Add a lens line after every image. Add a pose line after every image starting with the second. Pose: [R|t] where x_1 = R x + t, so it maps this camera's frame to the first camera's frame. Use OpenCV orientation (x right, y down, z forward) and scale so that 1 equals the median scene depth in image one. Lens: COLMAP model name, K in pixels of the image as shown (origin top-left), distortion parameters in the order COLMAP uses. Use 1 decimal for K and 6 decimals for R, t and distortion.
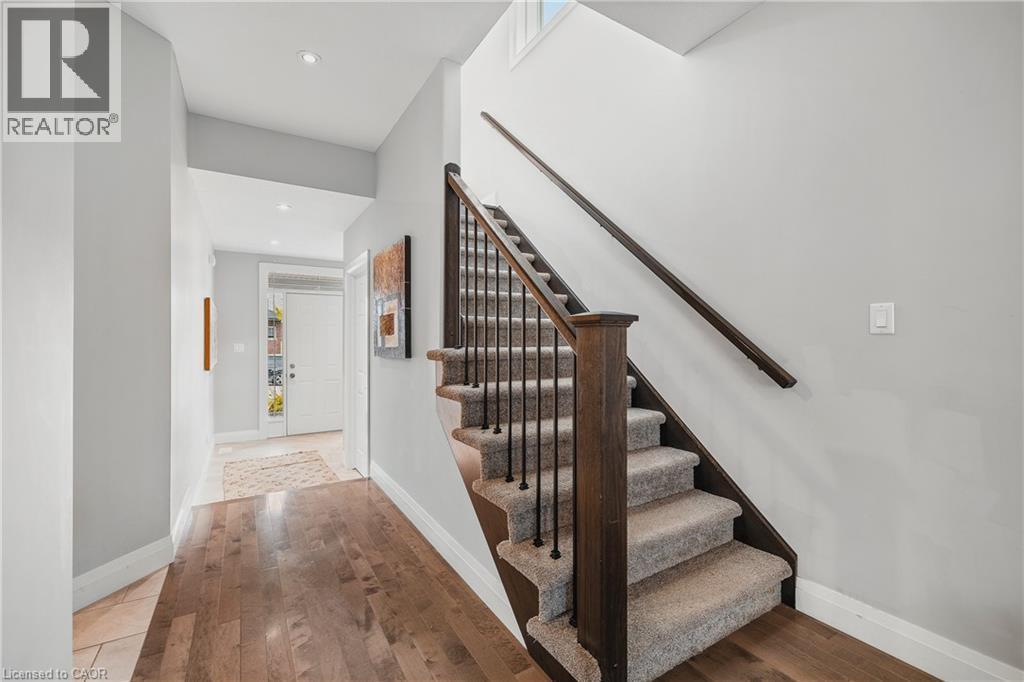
lens RADIAL K [[429.7, 0, 510.1], [0, 429.7, 337.3], [0, 0, 1]] dist [0.000347, 0.000142]
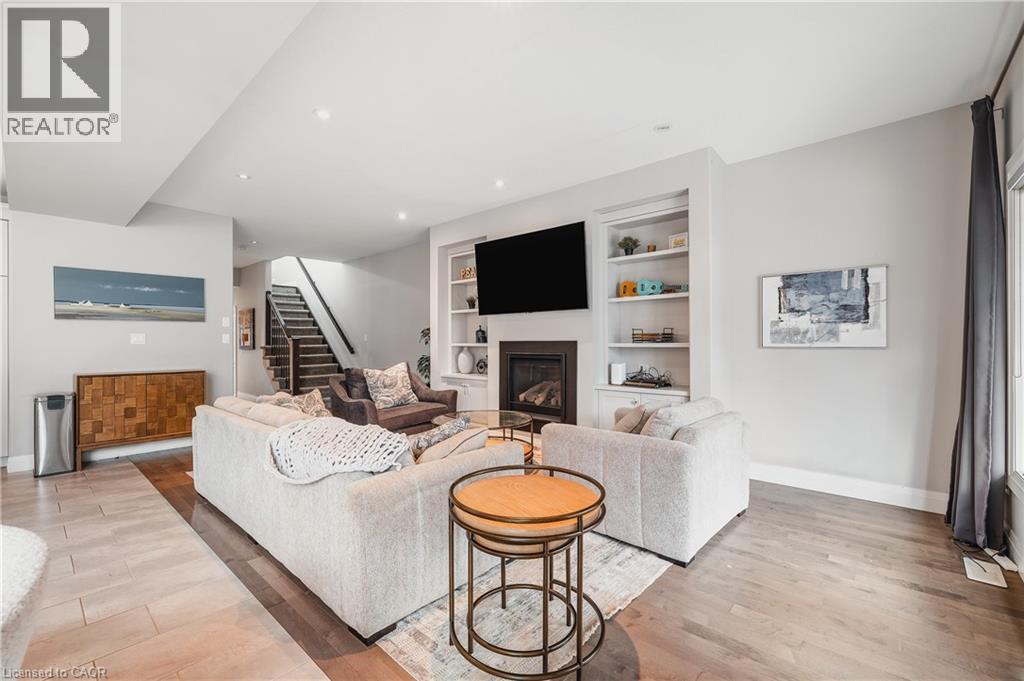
lens RADIAL K [[429.7, 0, 510.1], [0, 429.7, 336.8], [0, 0, 1]] dist [0.000347, 0.000142]
pose [[0.956651, 0.003653, 0.291213, 0.623559], [-0.002427, 0.999987, -0.004568, -0.028404], [-0.291226, 0.003664, 0.956647, -2.479881]]
